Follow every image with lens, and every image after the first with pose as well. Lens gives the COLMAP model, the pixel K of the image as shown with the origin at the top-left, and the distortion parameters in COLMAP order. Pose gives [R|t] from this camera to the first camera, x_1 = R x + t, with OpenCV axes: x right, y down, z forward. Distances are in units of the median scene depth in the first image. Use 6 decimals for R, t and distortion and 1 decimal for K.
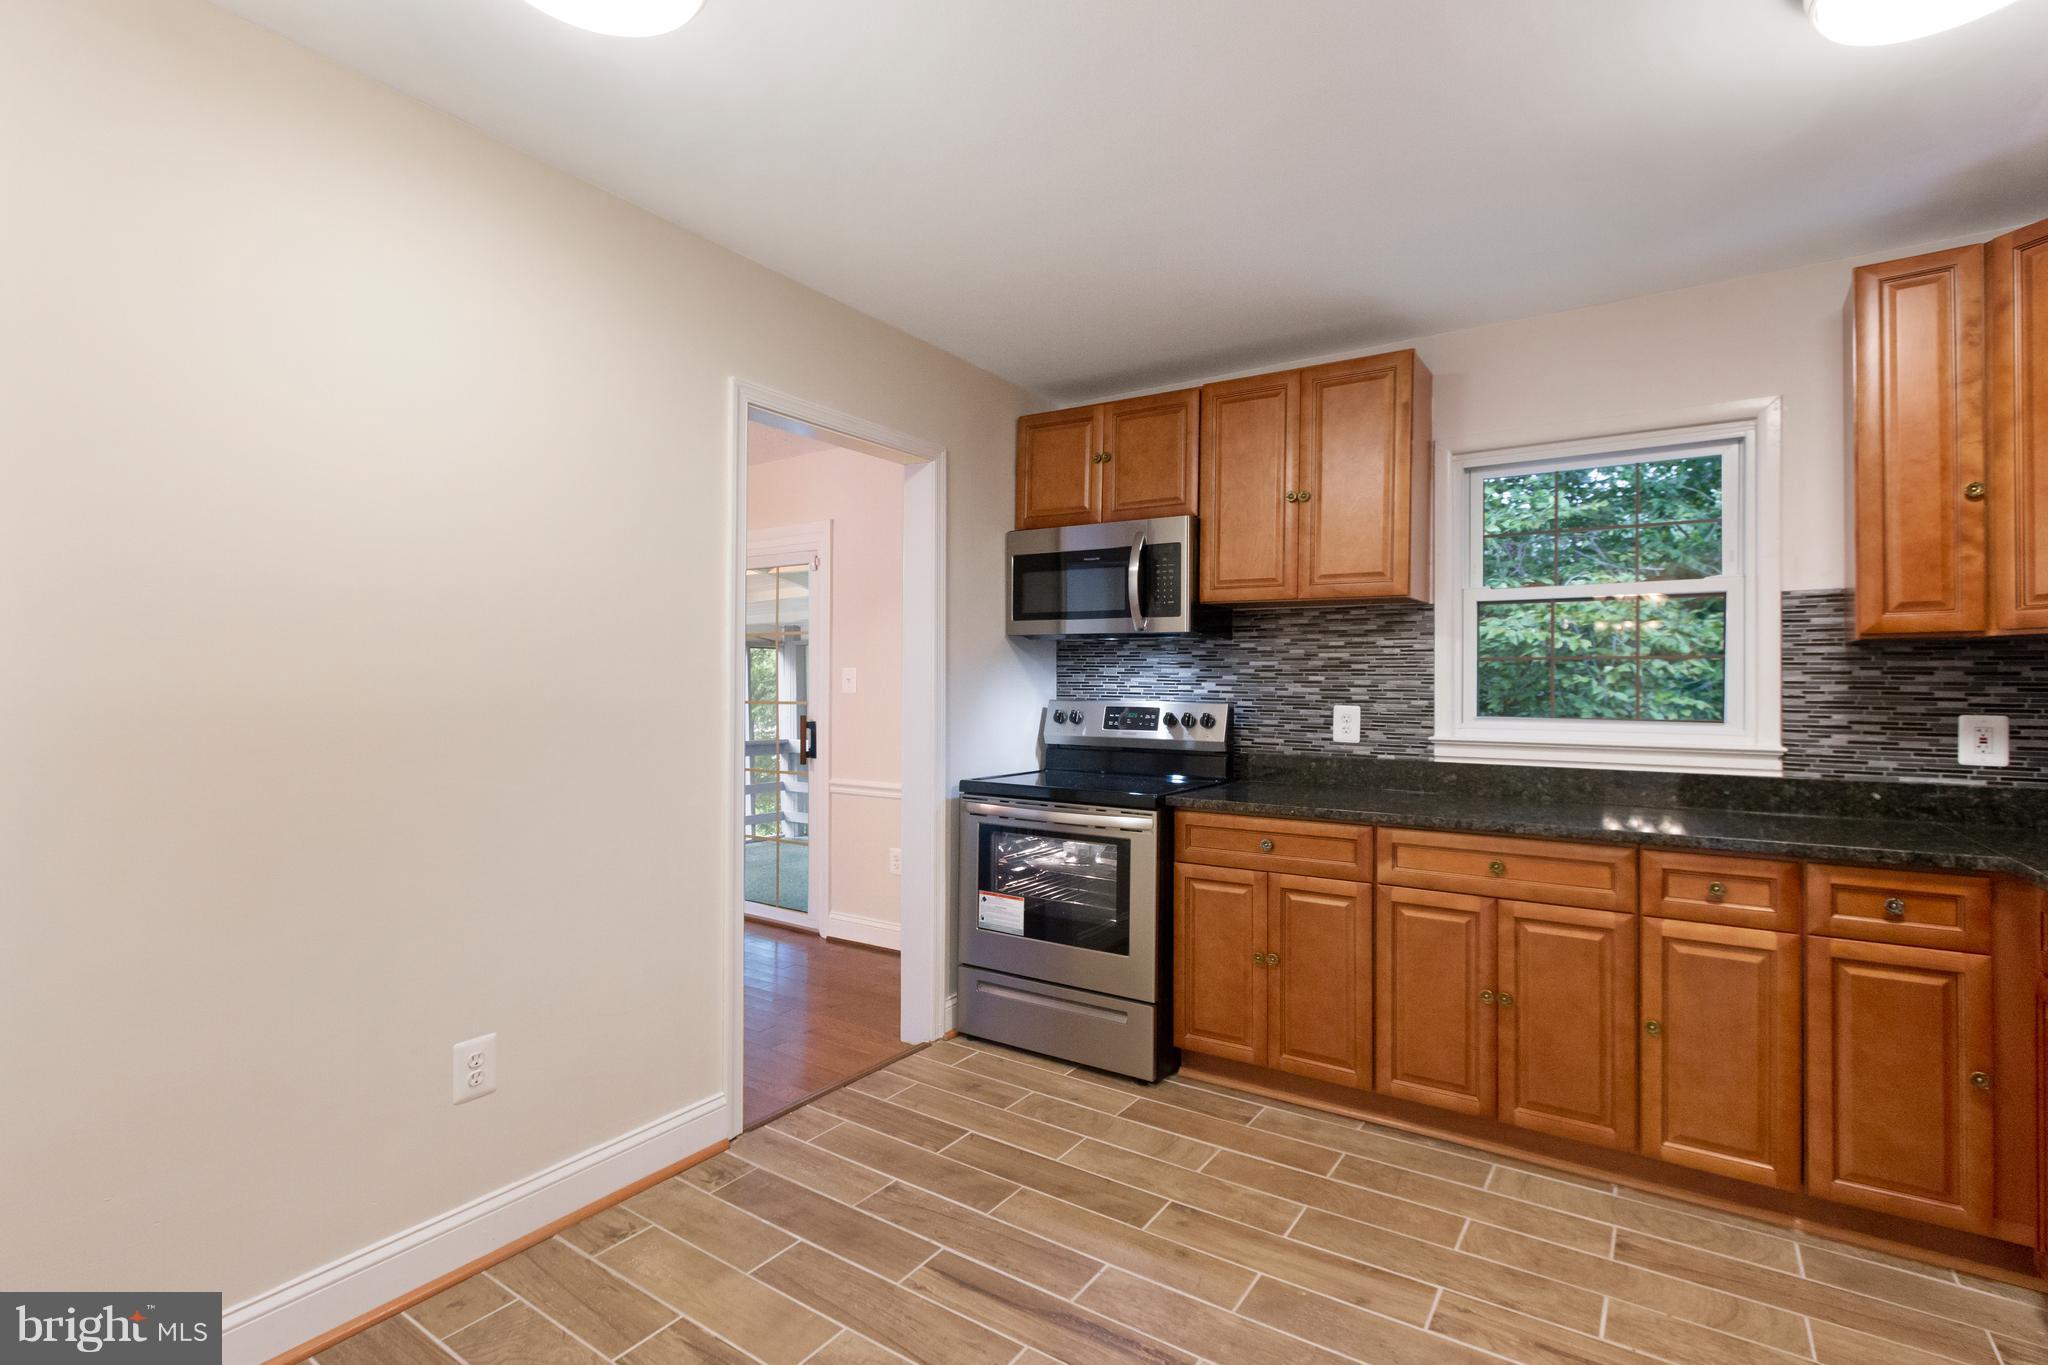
lens RADIAL K [[953.3, 0, 971.9], [0, 953.3, 638.9], [0, 0, 1]] dist [-0.005367, 0.000183]
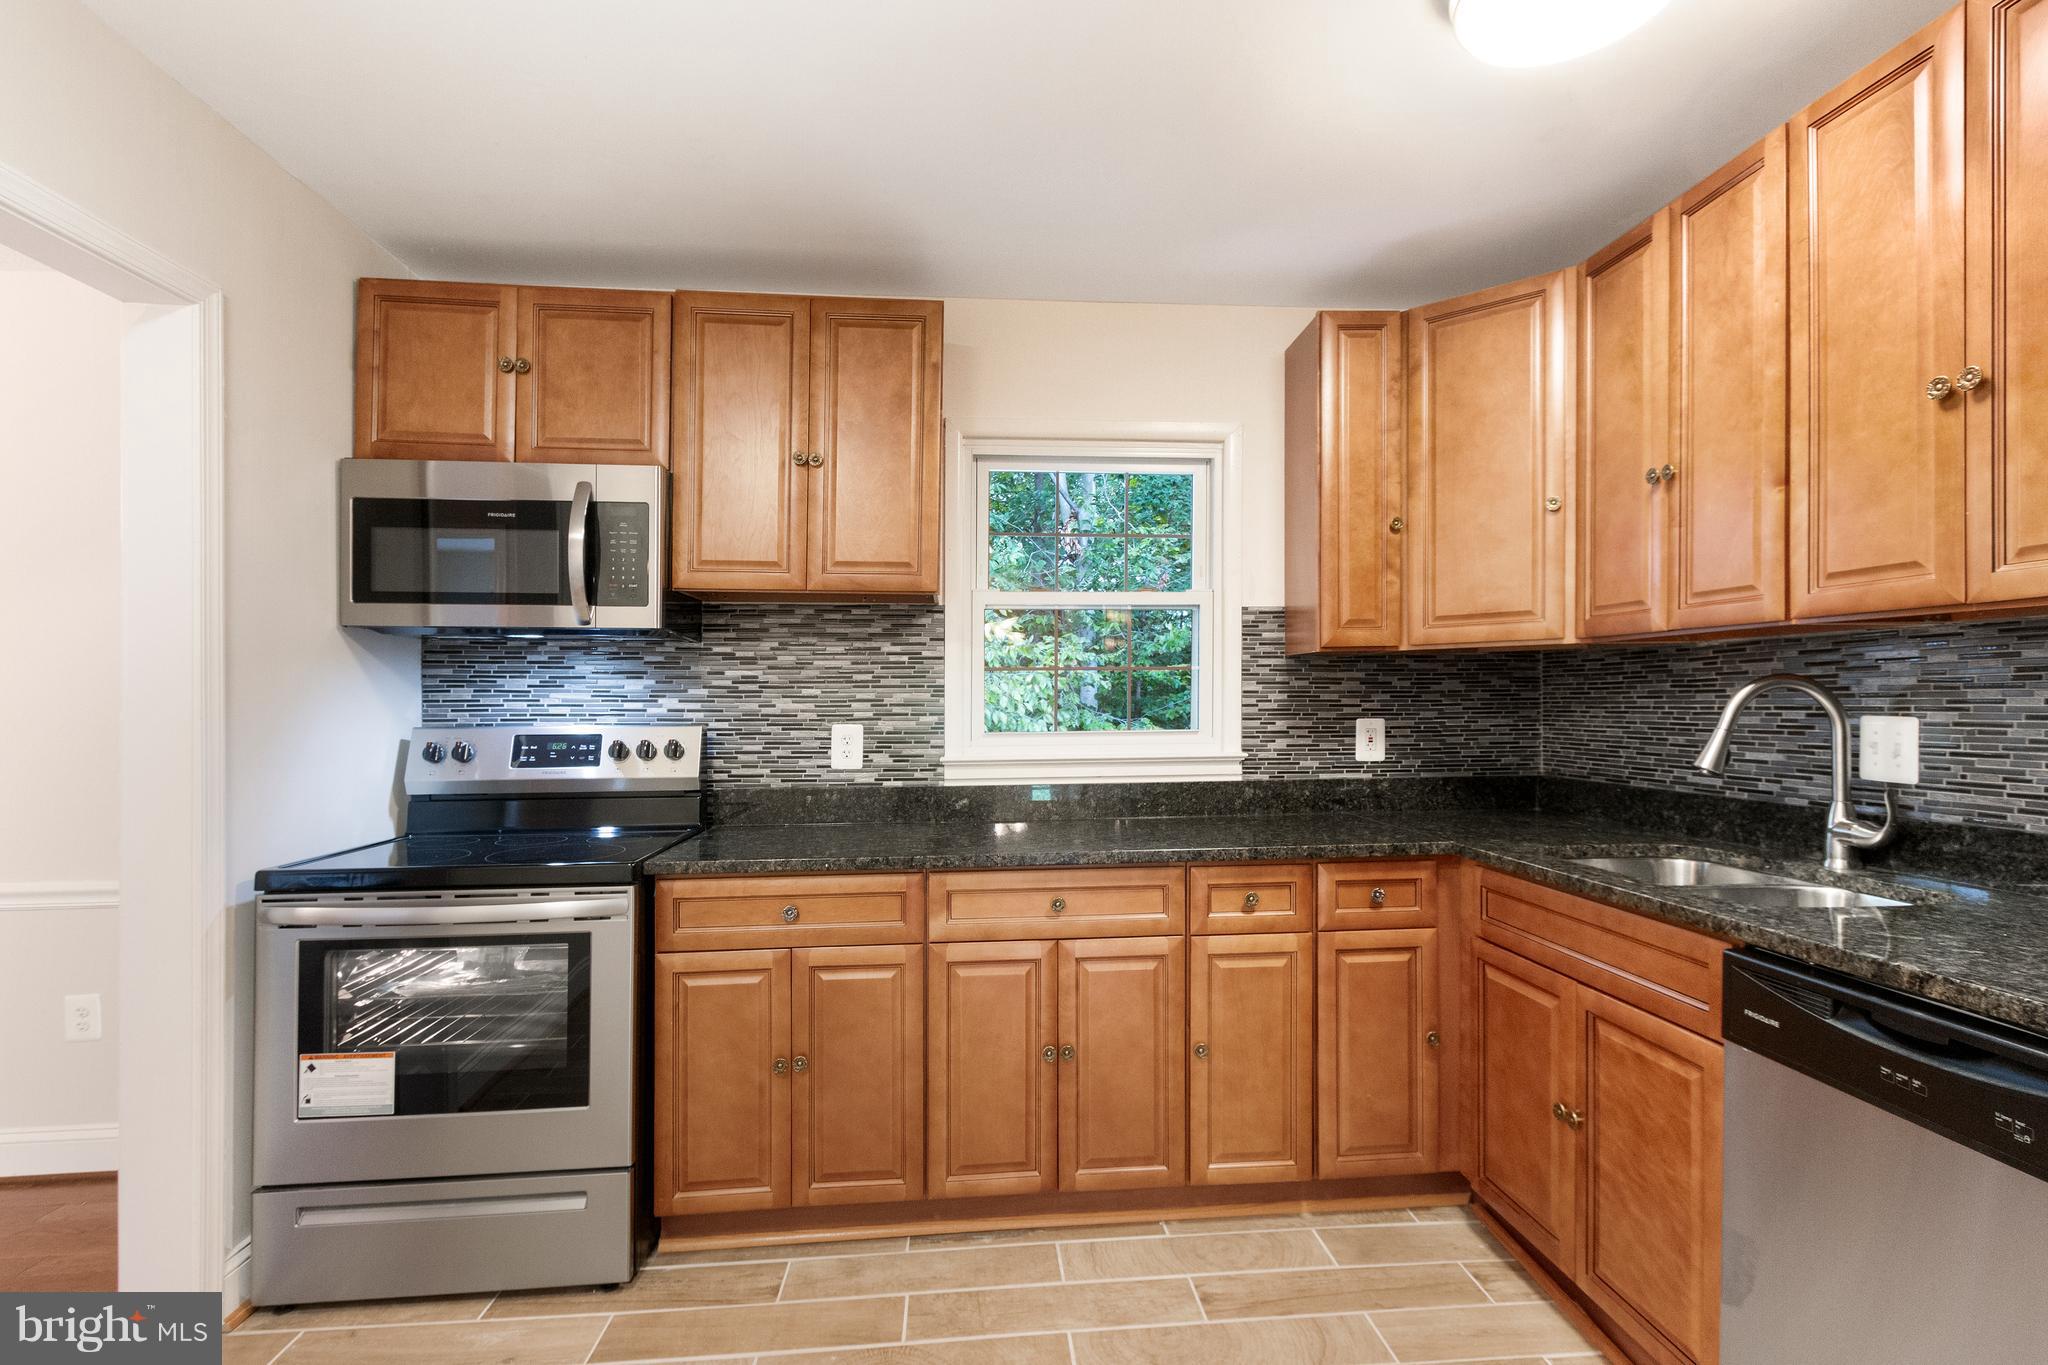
lens RADIAL K [[1005.7, 0, 1033.1], [0, 1005.7, 681.4], [0, 0, 1]] dist [0.000386, 0.001356]
pose [[0.759258, 0.000266, 0.650790, -0.059736], [-0.018640, 0.999599, 0.021337, 0.012899], [-0.650523, -0.028331, 0.758958, 0.270970]]
